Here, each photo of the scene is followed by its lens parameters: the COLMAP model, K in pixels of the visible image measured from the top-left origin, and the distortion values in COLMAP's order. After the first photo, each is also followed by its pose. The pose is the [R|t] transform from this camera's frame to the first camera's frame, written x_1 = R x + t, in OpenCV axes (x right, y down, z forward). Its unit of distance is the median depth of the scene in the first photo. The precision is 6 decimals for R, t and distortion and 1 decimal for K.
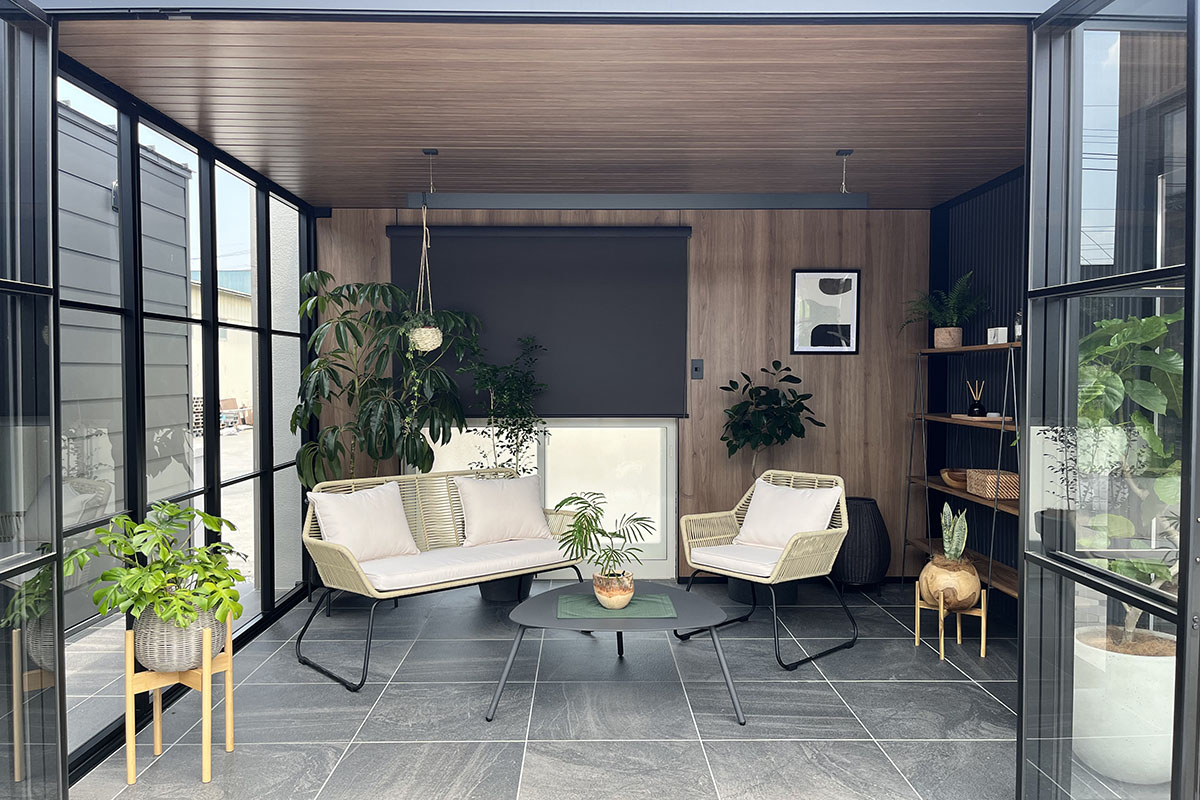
lens RADIAL K [[901.9, 0, 596.7], [0, 901.9, 402.2], [0, 0, 1]] dist [0.071219, -0.096846]
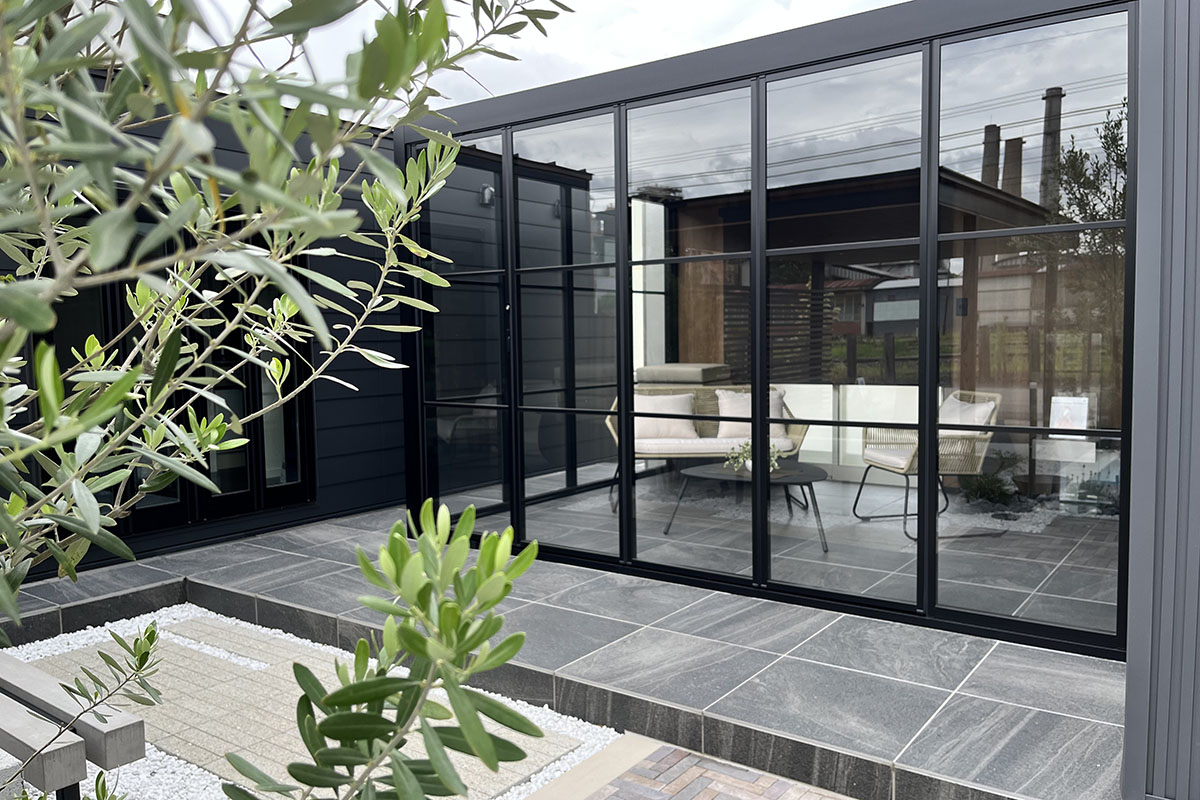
lens RADIAL K [[908.4, 0, 605.2], [0, 908.4, 397.5], [0, 0, 1]] dist [0.009978, -0.004586]
pose [[0.796303, 0.025282, -0.604369, 0.536077], [0.000339, 0.999107, 0.042242, 0.035137], [0.604898, -0.033842, 0.795584, -0.231200]]
